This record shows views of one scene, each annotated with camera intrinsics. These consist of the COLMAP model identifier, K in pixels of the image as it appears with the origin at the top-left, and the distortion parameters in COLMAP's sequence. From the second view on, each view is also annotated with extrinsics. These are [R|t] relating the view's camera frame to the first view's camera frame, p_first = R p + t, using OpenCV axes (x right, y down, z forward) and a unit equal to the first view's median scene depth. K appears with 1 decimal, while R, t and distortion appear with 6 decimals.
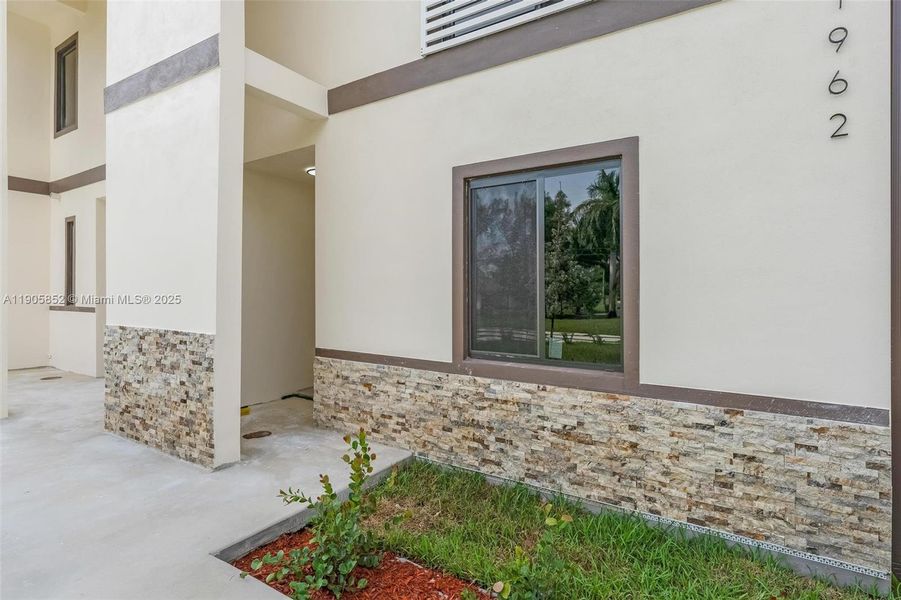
lens RADIAL K [[450.2, 0, 469.2], [0, 450.2, 295.8], [0, 0, 1]] dist [0.010840, -0.002712]
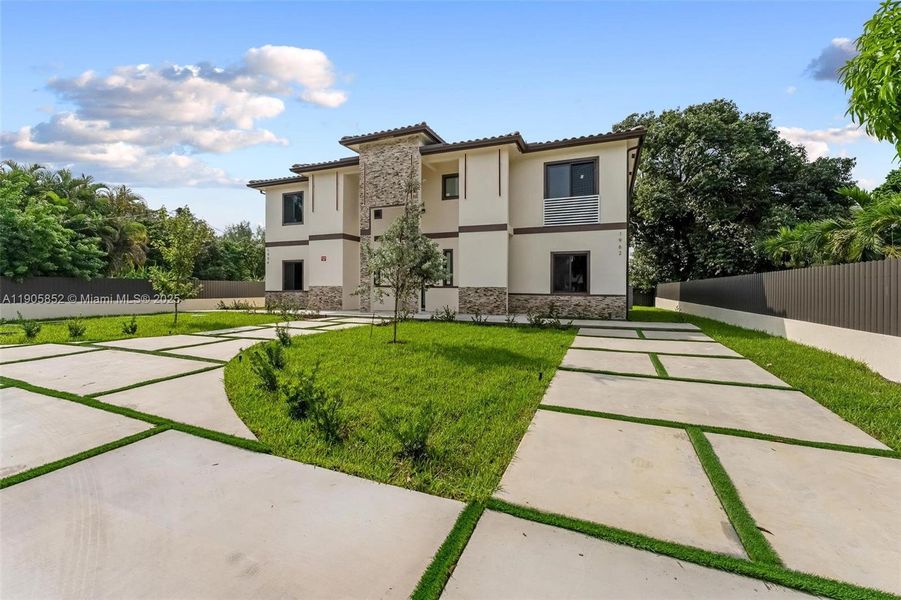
lens RADIAL K [[362.5, 0, 475.3], [0, 362.5, 296.6], [0, 0, 1]] dist [0.003363, -0.001814]
pose [[0.988216, -0.010761, 0.152684, -1.481319], [0.005875, 0.999457, 0.032414, 0.057429], [-0.152950, -0.031135, 0.987743, -2.783636]]
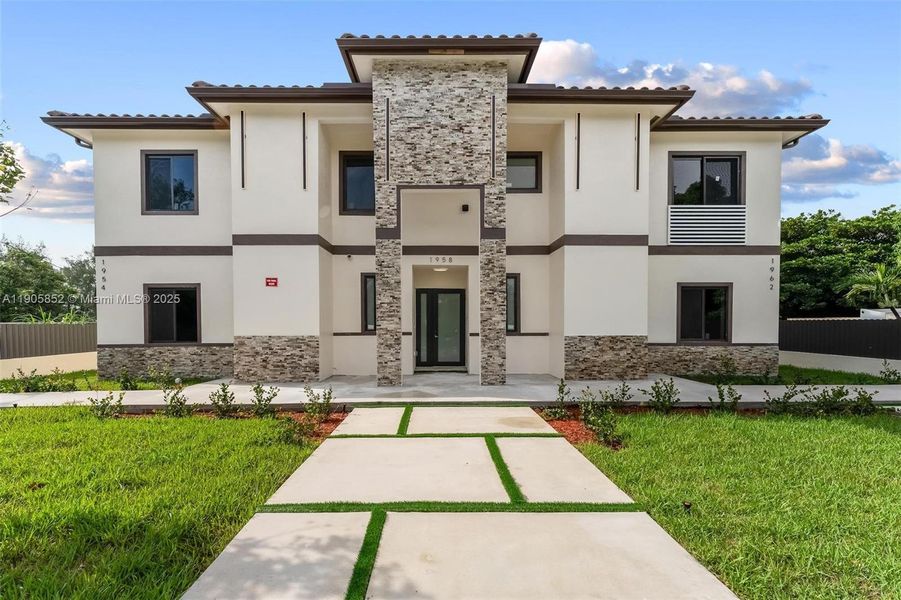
lens RADIAL K [[362.5, 0, 450.7], [0, 362.5, 334.6], [0, 0, 1]] dist [0.003363, -0.001814]
pose [[0.857992, -0.027566, 0.512924, -2.951753], [0.009982, 0.999265, 0.037005, -0.026093], [-0.513567, -0.026630, 0.857636, -0.429600]]
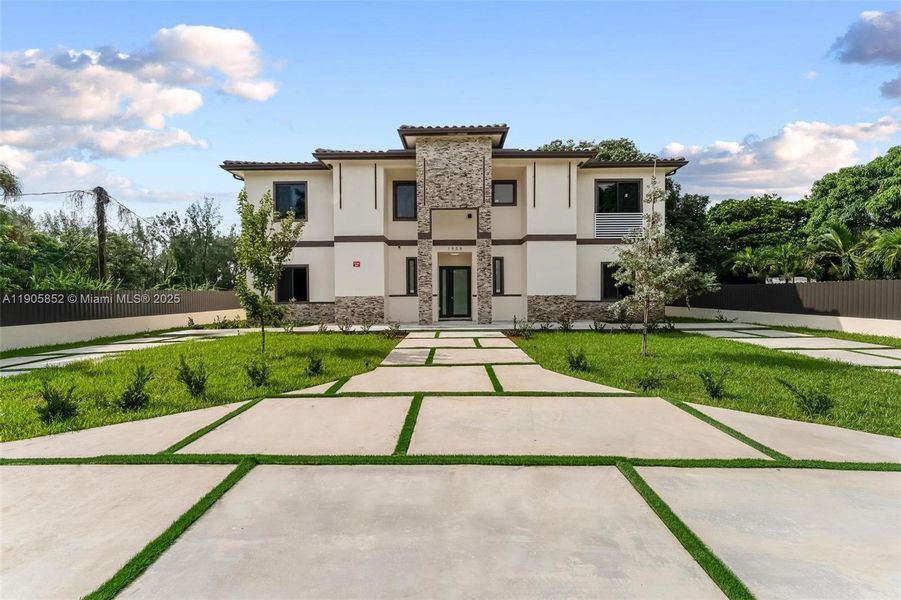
lens RADIAL K [[362.5, 0, 458.0], [0, 362.5, 309.0], [0, 0, 1]] dist [0.003363, -0.001814]
pose [[0.869564, -0.037185, 0.492418, -3.747262], [0.014722, 0.998670, 0.049416, 0.022650], [-0.493600, -0.035721, 0.868955, -1.885108]]
